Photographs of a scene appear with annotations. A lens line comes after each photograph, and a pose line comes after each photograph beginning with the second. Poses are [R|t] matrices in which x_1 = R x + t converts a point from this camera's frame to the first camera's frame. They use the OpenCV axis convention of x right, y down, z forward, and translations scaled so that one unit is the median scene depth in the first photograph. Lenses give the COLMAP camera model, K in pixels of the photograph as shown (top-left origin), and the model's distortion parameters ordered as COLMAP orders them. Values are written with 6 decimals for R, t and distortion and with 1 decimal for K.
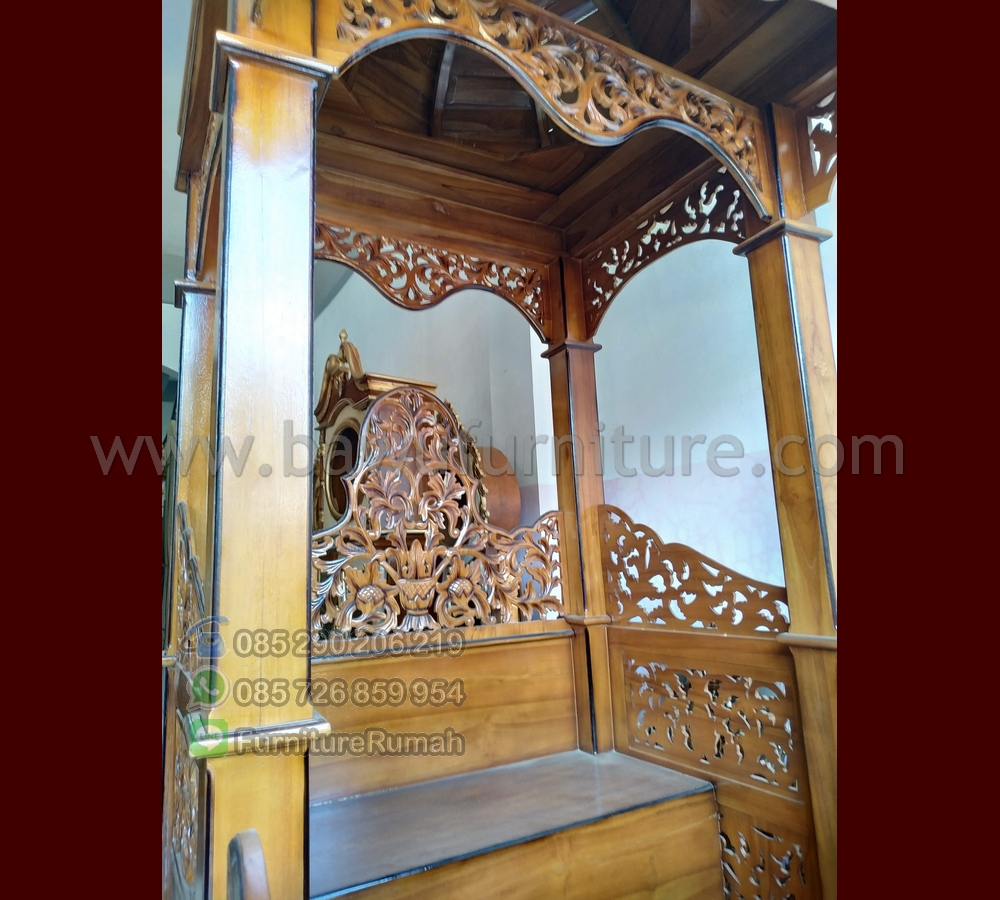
lens RADIAL K [[650.8, 0, 498.5], [0, 650.8, 454.8], [0, 0, 1]] dist [-0.008870, -0.014056]
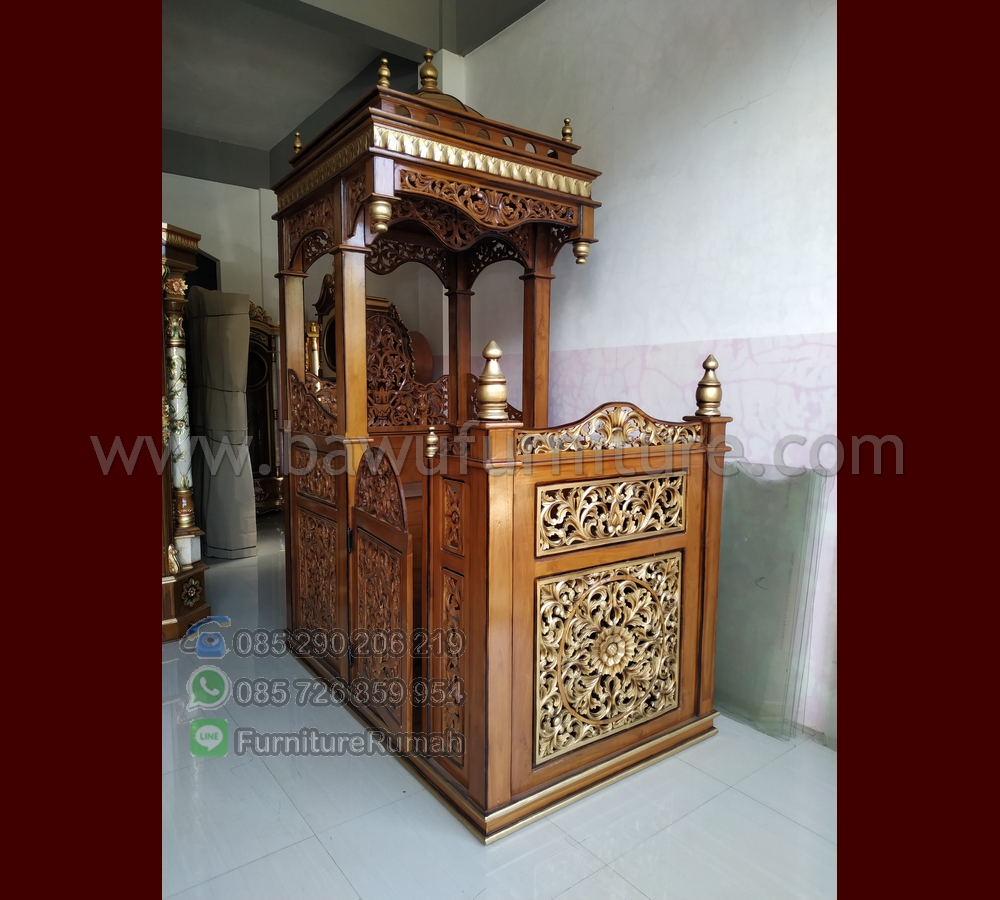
lens RADIAL K [[650.8, 0, 494.6], [0, 650.8, 455.5], [0, 0, 1]] dist [-0.008870, -0.014056]
pose [[0.993214, 0.035253, 0.110828, 0.016875], [-0.062844, 0.964528, 0.256391, -0.219675], [-0.097858, -0.261616, 0.960198, -1.145747]]
